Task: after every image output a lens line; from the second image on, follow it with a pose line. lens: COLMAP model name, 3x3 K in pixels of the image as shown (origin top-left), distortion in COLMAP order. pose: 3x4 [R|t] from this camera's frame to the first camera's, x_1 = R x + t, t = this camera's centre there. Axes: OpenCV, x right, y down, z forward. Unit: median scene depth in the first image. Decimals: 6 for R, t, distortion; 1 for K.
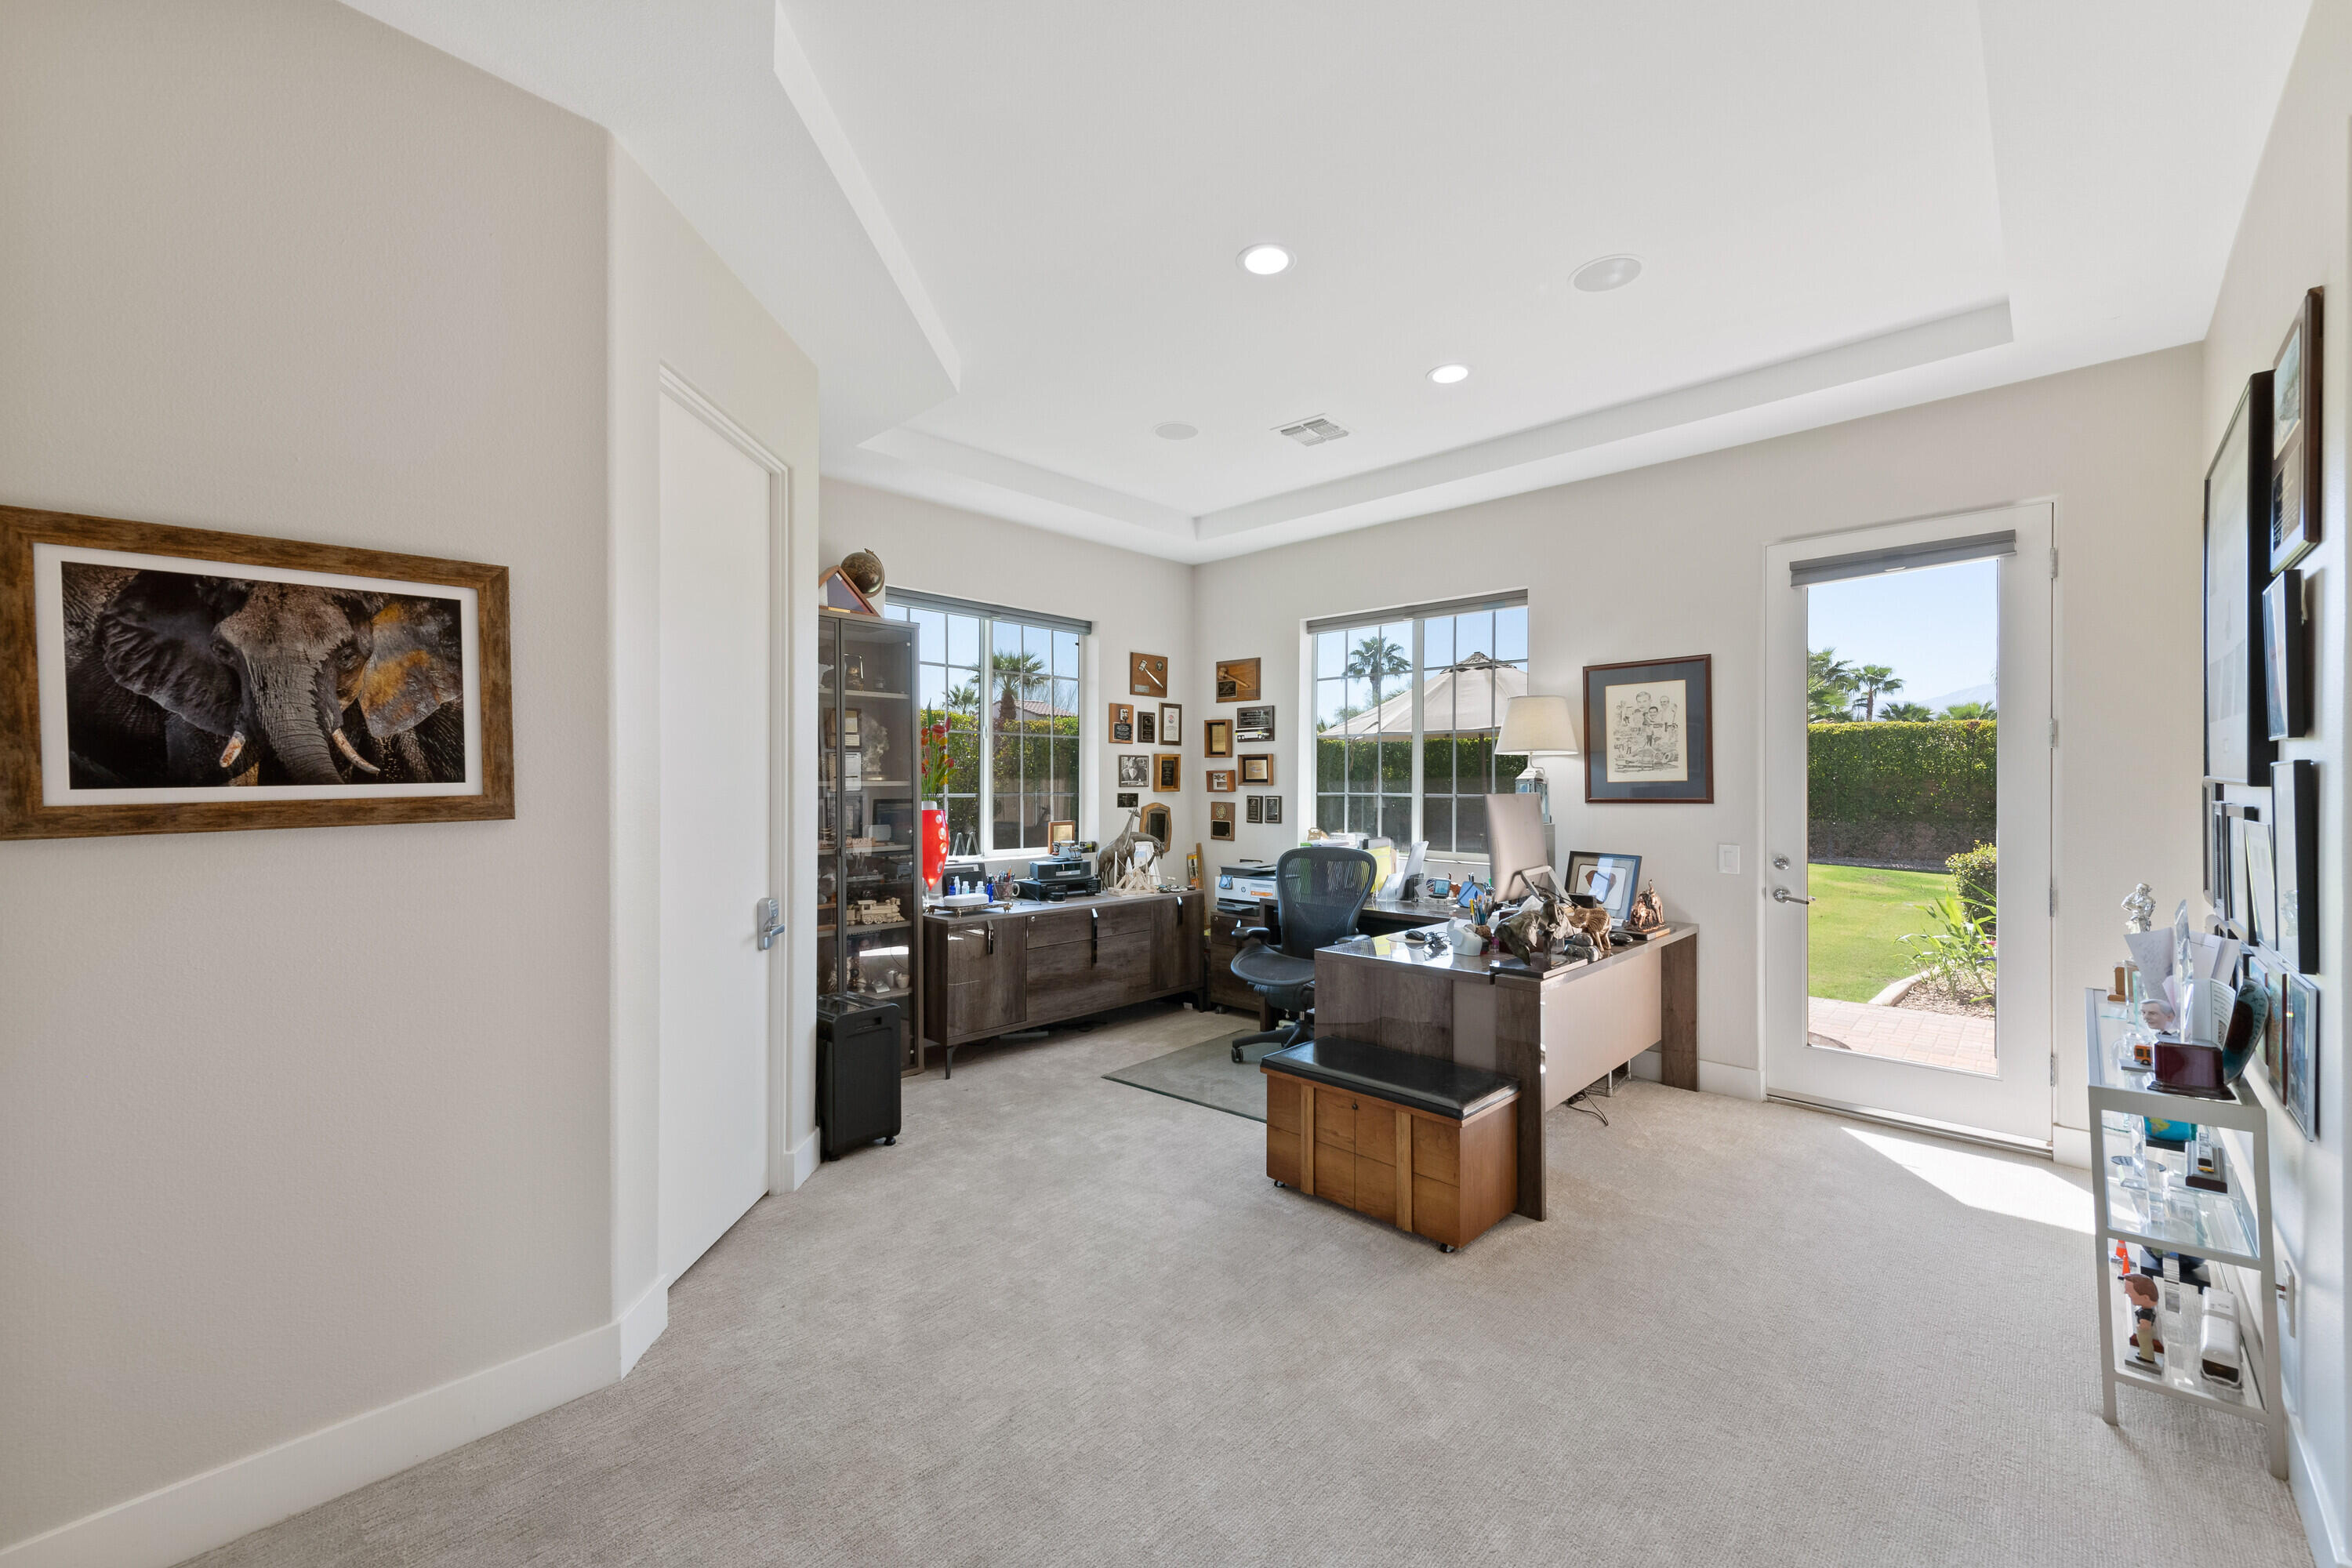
lens RADIAL K [[945.0, 0, 1179.7], [0, 945.0, 778.2], [0, 0, 1]] dist [0.012340, -0.001150]
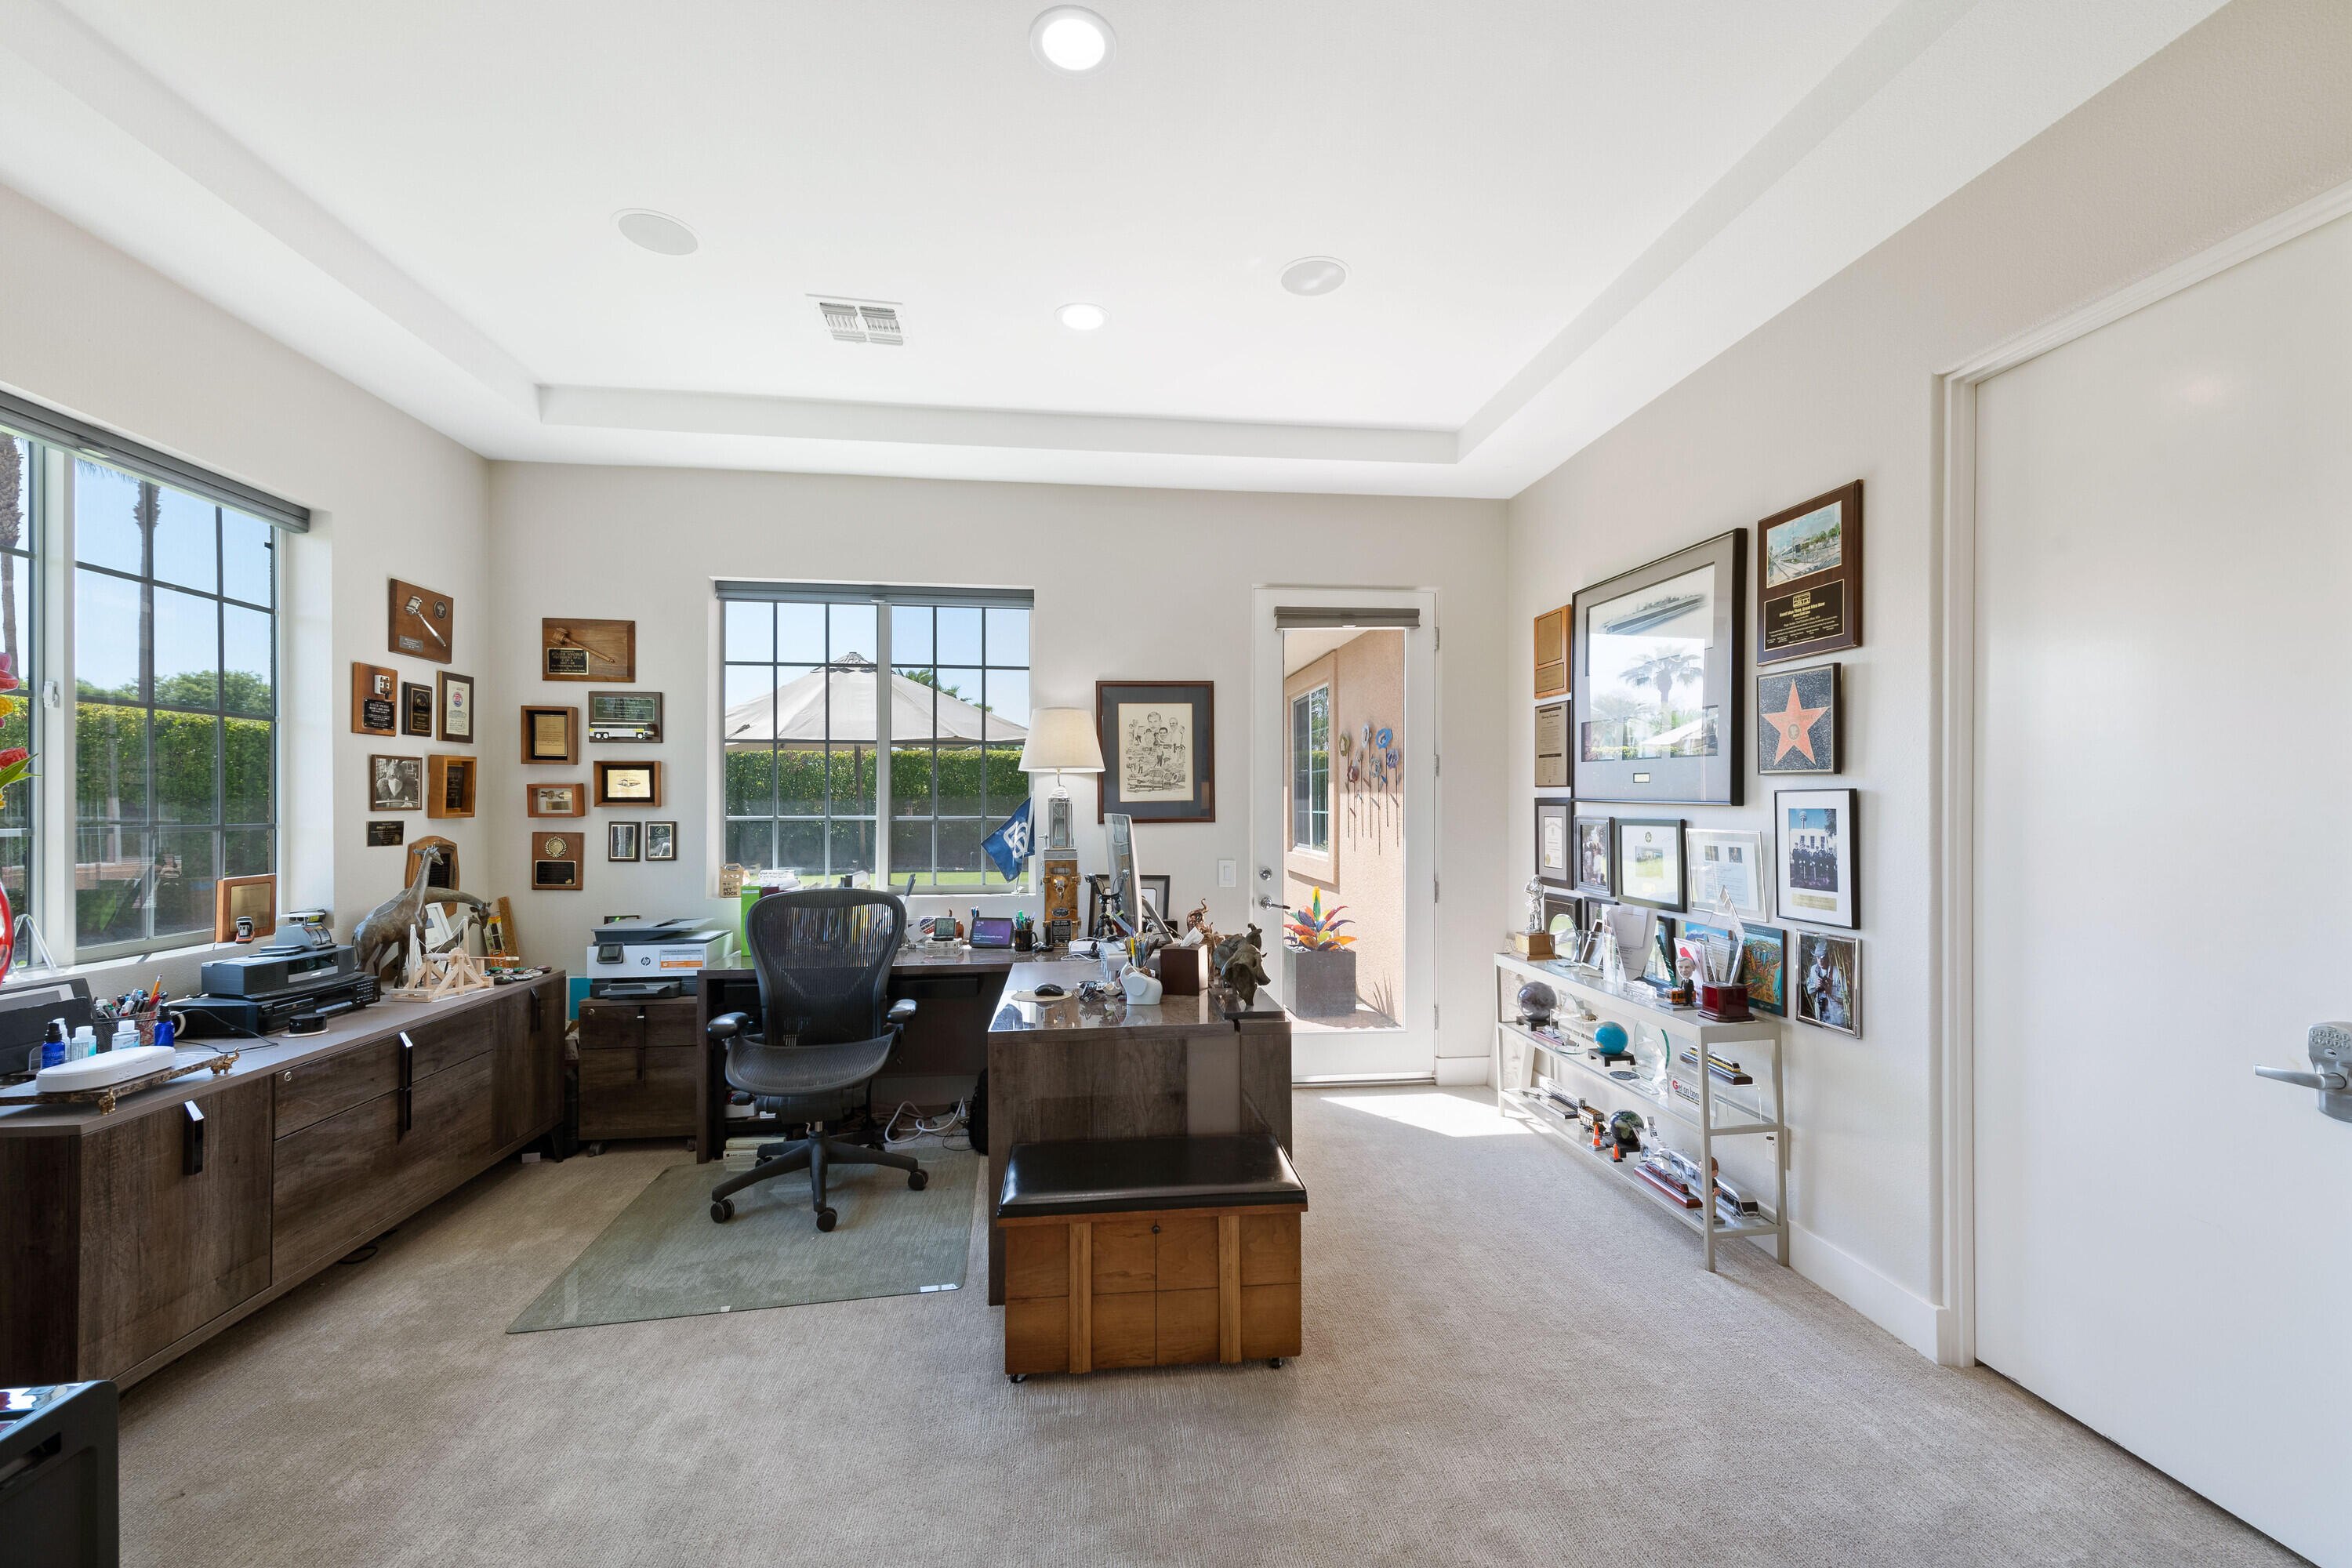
lens RADIAL K [[945.0, 0, 1177.1], [0, 945.0, 801.1], [0, 0, 1]] dist [0.012340, -0.001150]
pose [[0.635420, -0.000503, 0.772166, -0.220139], [-0.004003, 0.999984, 0.003946, -0.000789], [-0.772156, -0.005598, 0.635408, 0.282566]]
